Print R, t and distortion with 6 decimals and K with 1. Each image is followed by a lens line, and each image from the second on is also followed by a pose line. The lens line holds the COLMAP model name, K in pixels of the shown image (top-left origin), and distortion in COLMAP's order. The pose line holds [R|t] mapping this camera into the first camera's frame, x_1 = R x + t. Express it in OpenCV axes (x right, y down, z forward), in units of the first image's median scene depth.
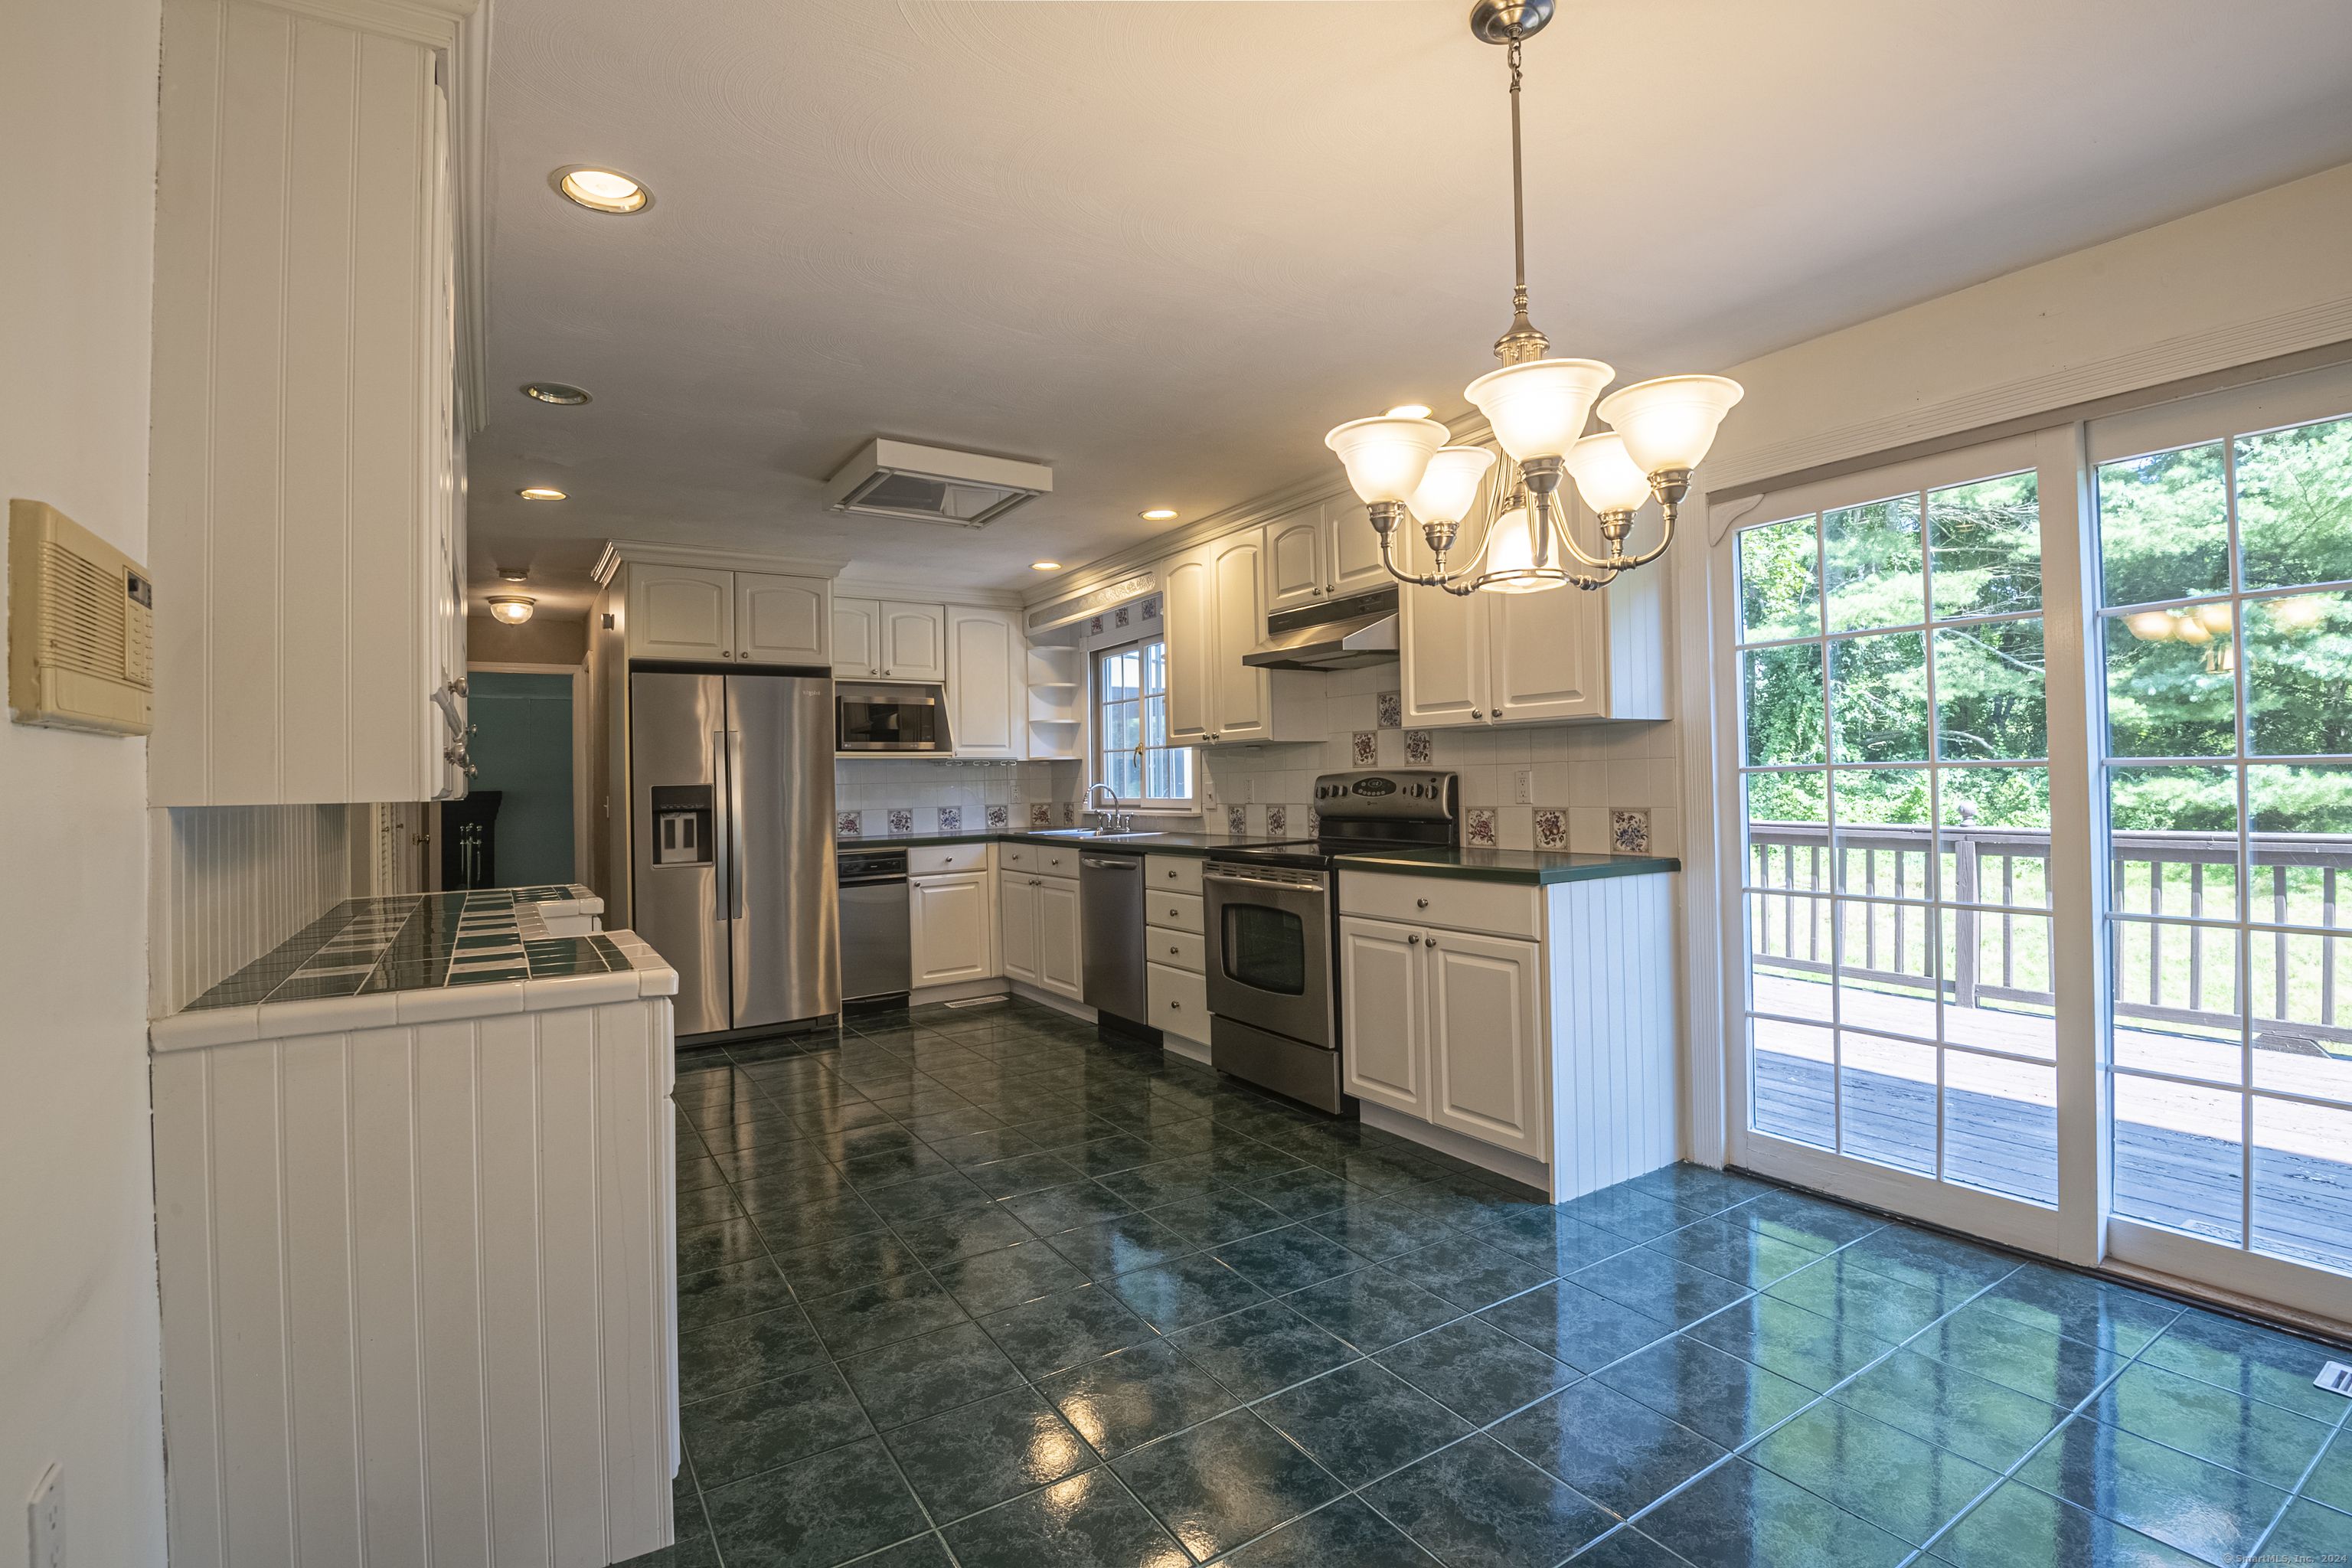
lens RADIAL K [[1080.2, 0, 1173.9], [0, 1080.2, 771.3], [0, 0, 1]] dist [0.029007, -0.000033]
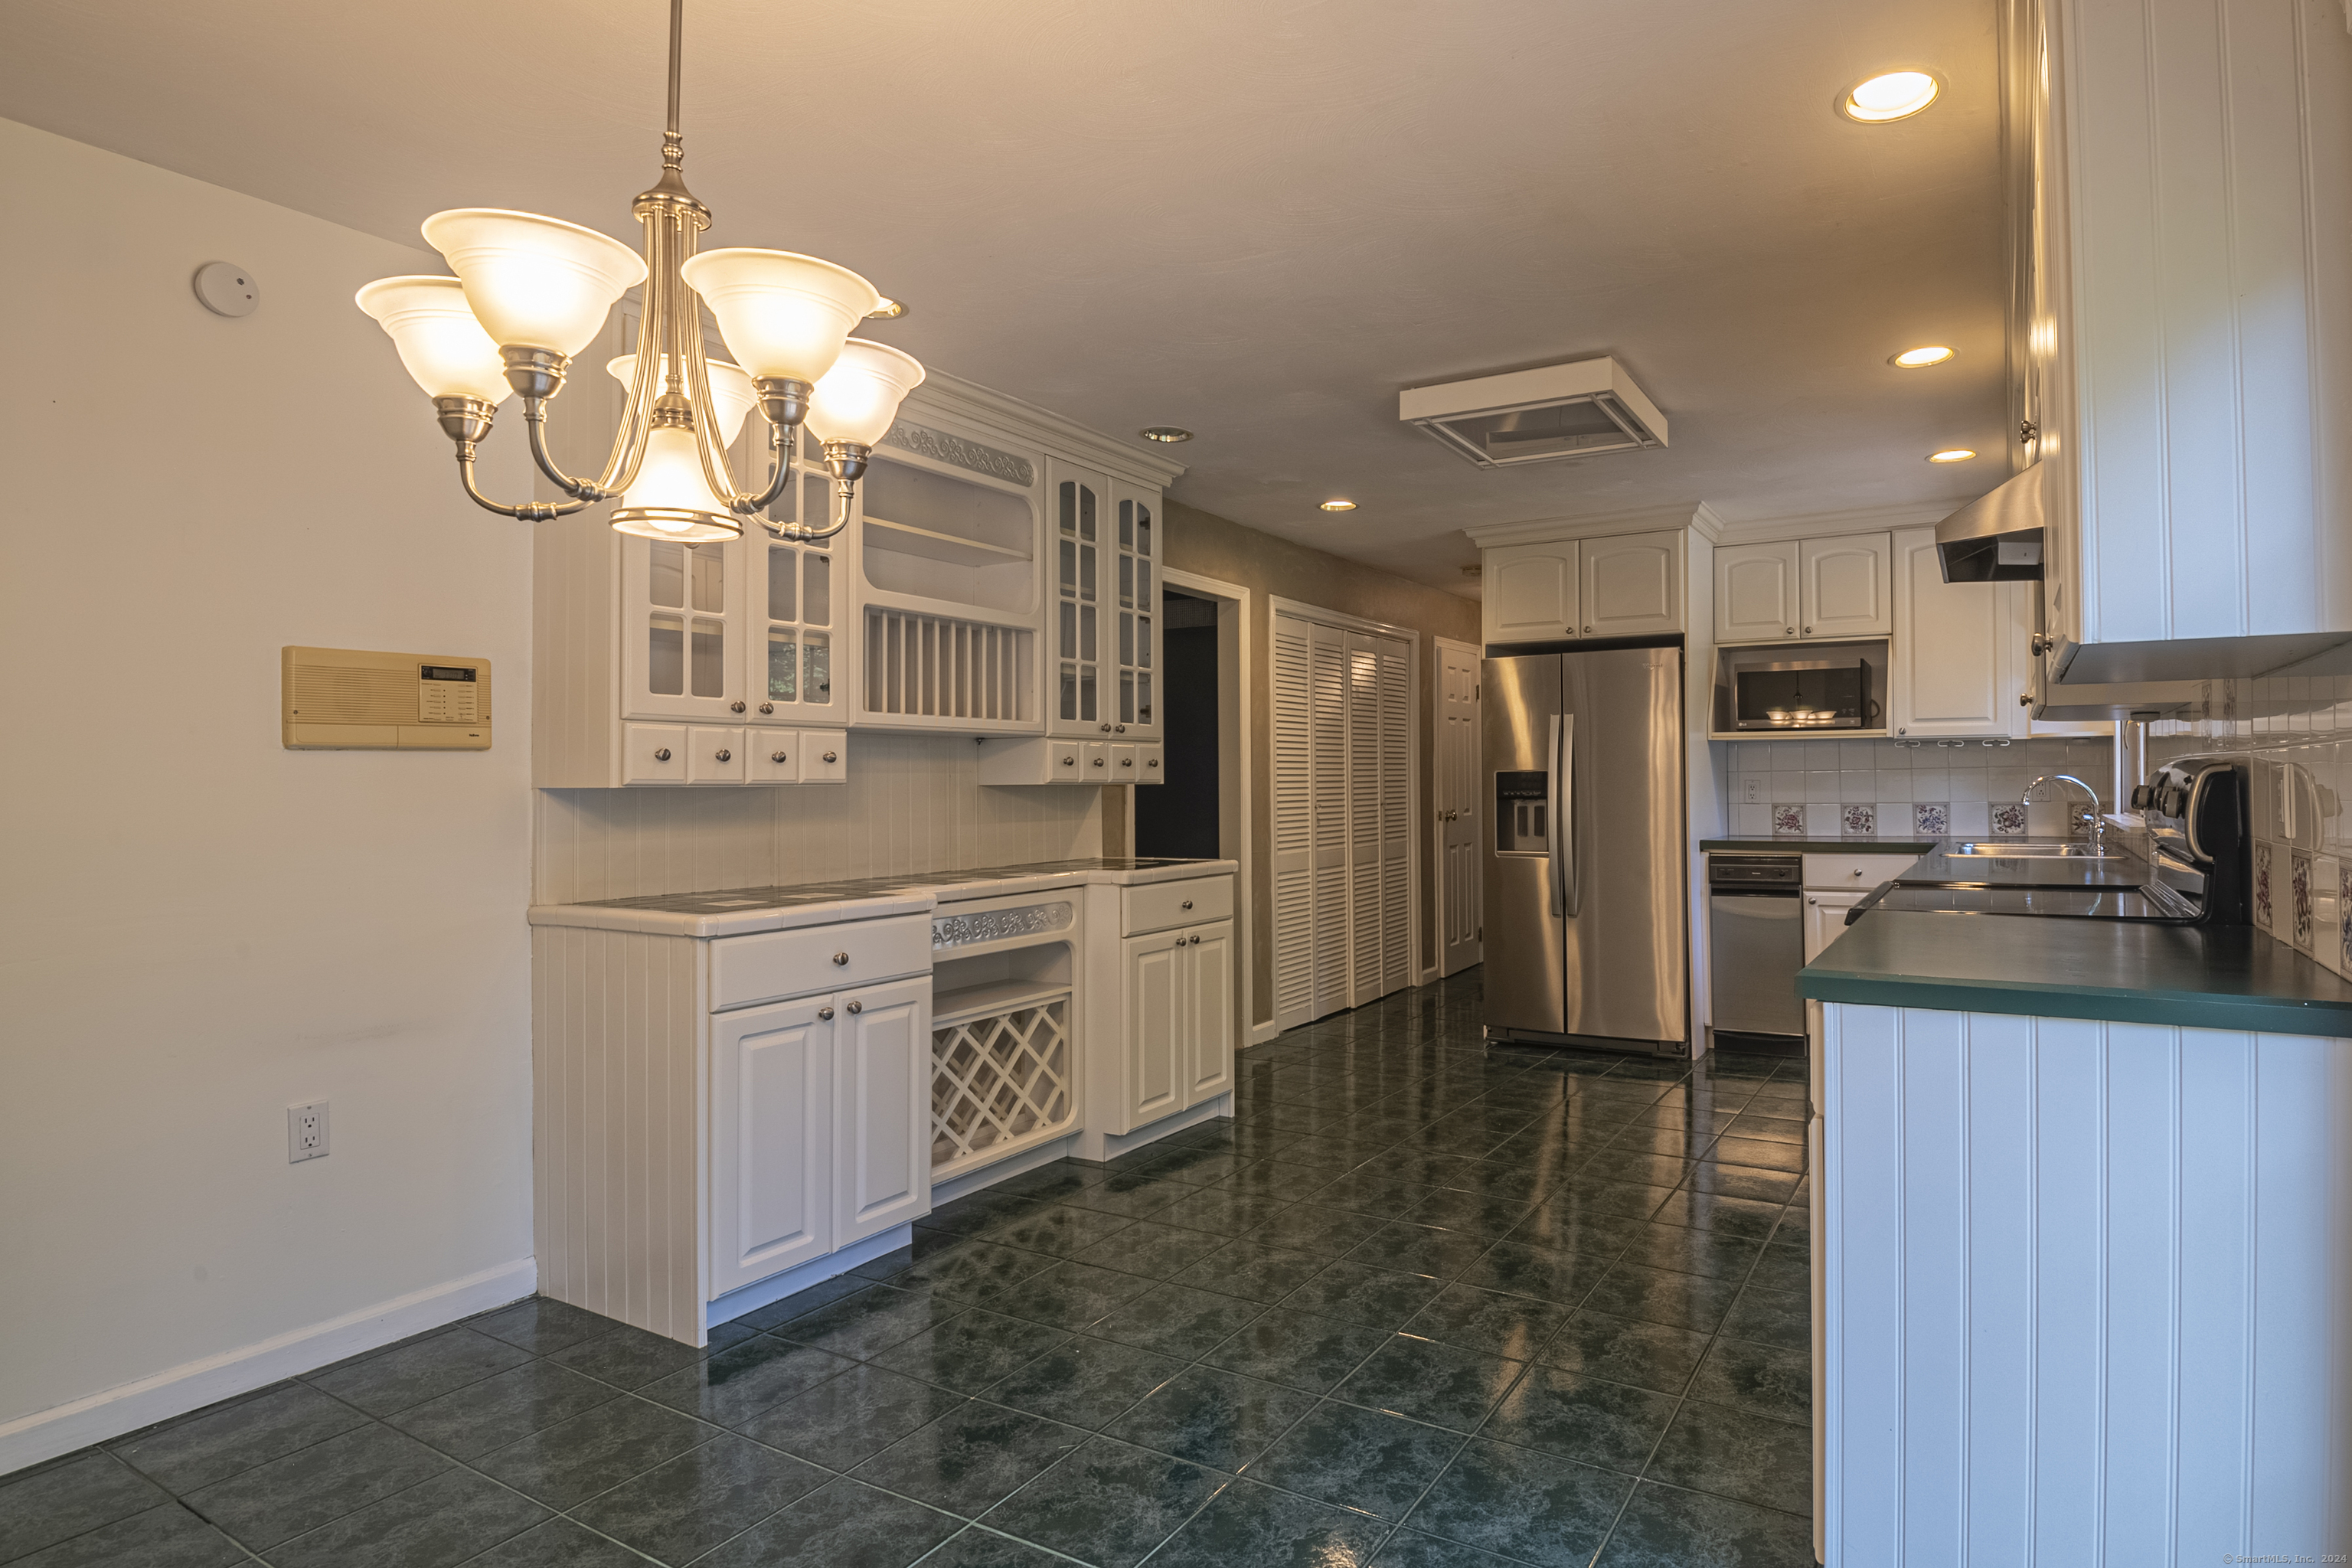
lens RADIAL K [[1154.7, 0, 1176.0], [0, 1154.7, 784.0], [0, 0, 1]] dist [0.032556, -0.000028]
pose [[0.528286, 0.020559, -0.848817, 0.235312], [0.004211, 0.999631, 0.026833, -0.004112], [0.849056, -0.017750, 0.528005, 0.174221]]
